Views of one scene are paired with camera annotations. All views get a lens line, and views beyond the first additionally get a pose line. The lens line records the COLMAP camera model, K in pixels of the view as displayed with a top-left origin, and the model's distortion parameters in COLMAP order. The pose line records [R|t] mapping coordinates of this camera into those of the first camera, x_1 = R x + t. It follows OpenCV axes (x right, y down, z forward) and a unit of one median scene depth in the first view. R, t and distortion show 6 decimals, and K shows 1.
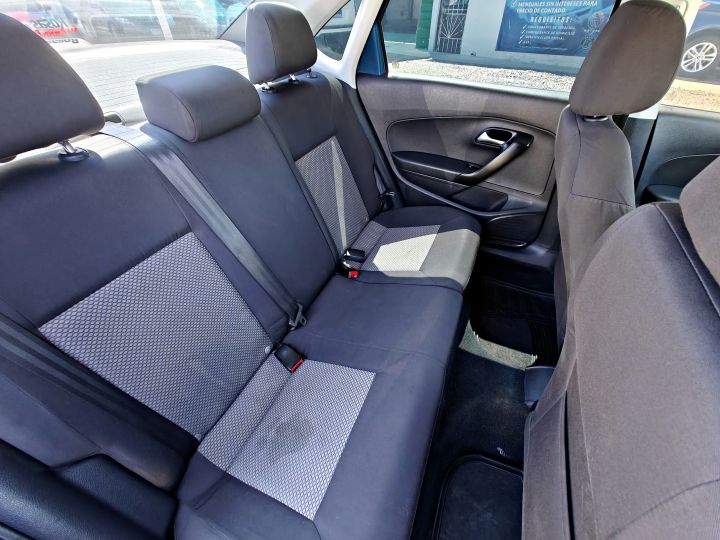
lens RADIAL K [[296.8, 0, 363.5], [0, 296.8, 271.8], [0, 0, 1]] dist [0.002142, -0.000952]
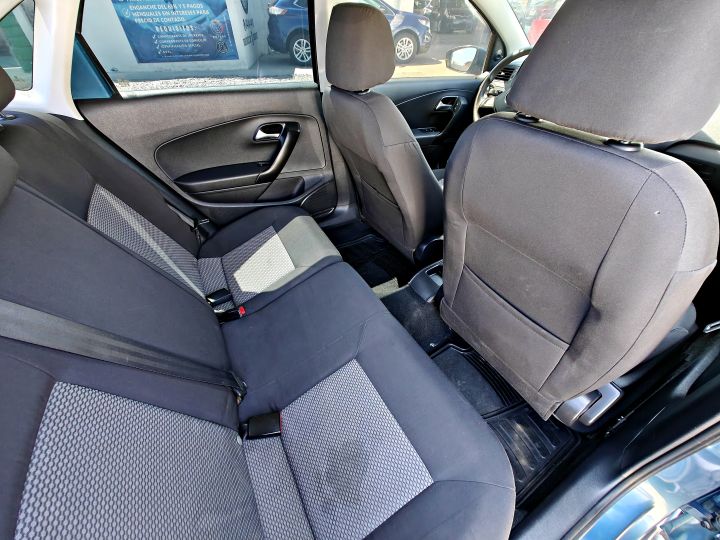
lens RADIAL K [[296.8, 0, 359.4], [0, 296.8, 269.5], [0, 0, 1]] dist [0.002142, -0.000952]
pose [[0.606665, -0.526598, 0.595526, -0.246891], [0.540097, 0.822717, 0.177294, -0.054333], [-0.583312, 0.214084, 0.783527, 0.068199]]
